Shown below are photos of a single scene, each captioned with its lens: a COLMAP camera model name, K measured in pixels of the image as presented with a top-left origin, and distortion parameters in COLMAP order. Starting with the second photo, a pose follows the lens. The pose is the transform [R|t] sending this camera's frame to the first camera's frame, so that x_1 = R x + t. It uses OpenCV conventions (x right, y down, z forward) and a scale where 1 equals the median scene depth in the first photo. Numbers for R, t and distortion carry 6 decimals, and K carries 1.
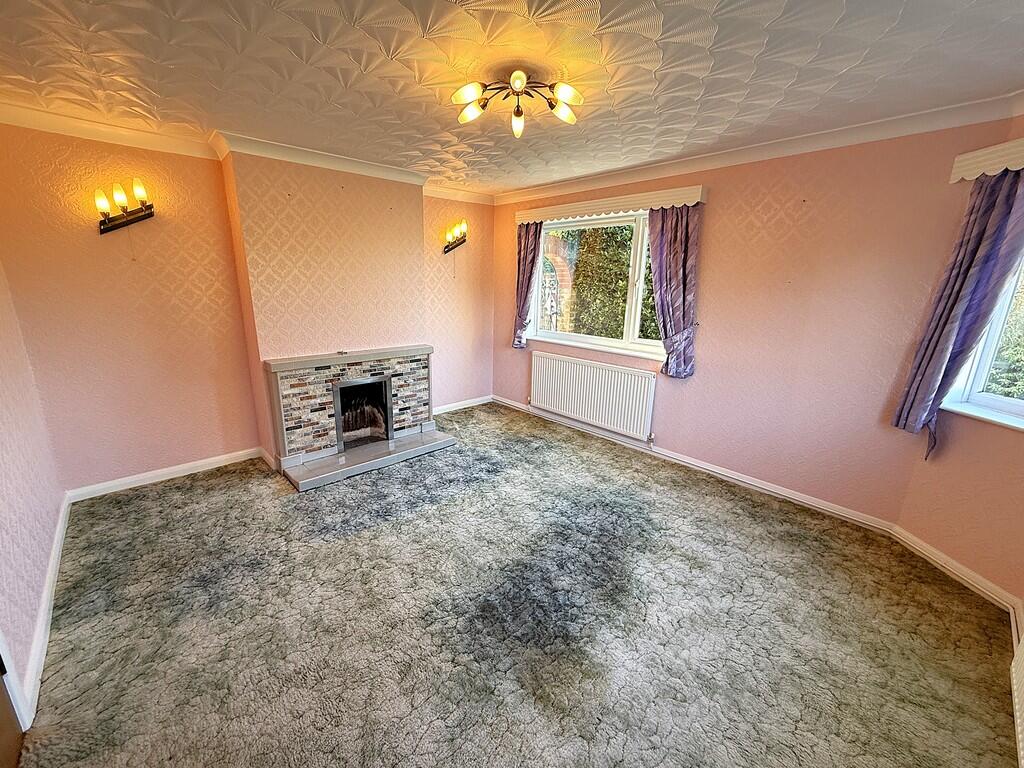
lens RADIAL K [[413.6, 0, 511.2], [0, 413.6, 382.5], [0, 0, 1]] dist [0.000568, 0.000098]
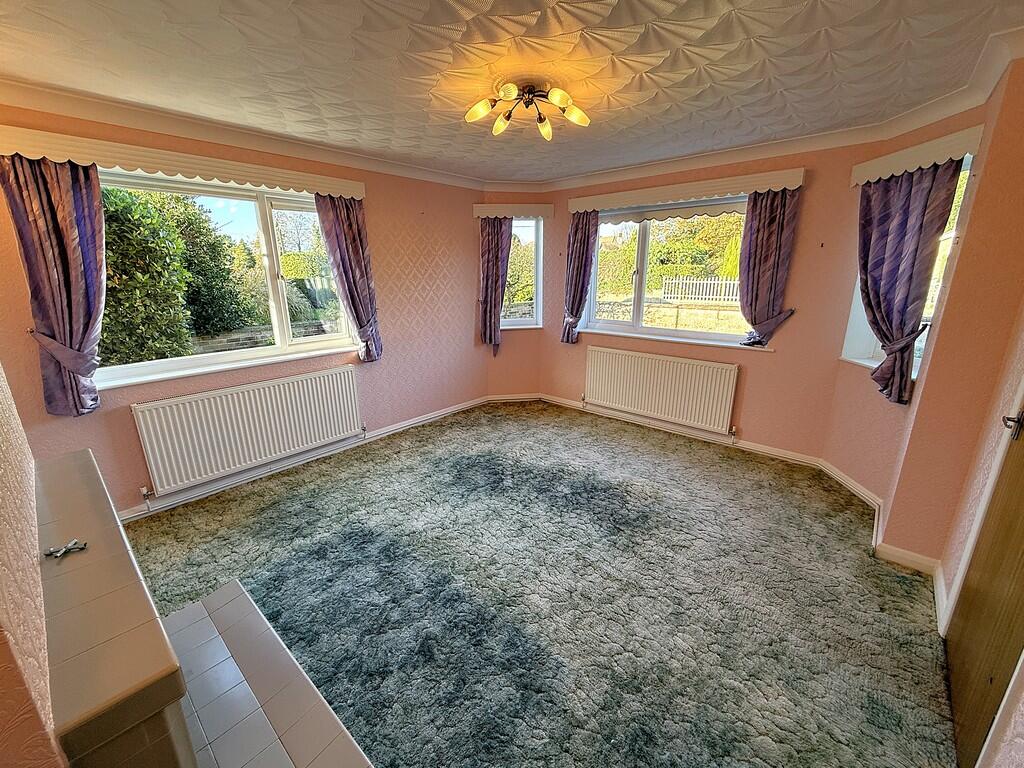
lens RADIAL K [[413.6, 0, 511.2], [0, 413.6, 382.5], [0, 0, 1]] dist [0.000568, 0.000098]
pose [[-0.083173, -0.279823, 0.956442, -0.731175], [0.250492, 0.923082, 0.291846, -0.200005], [-0.964539, 0.263855, -0.006682, 0.732948]]
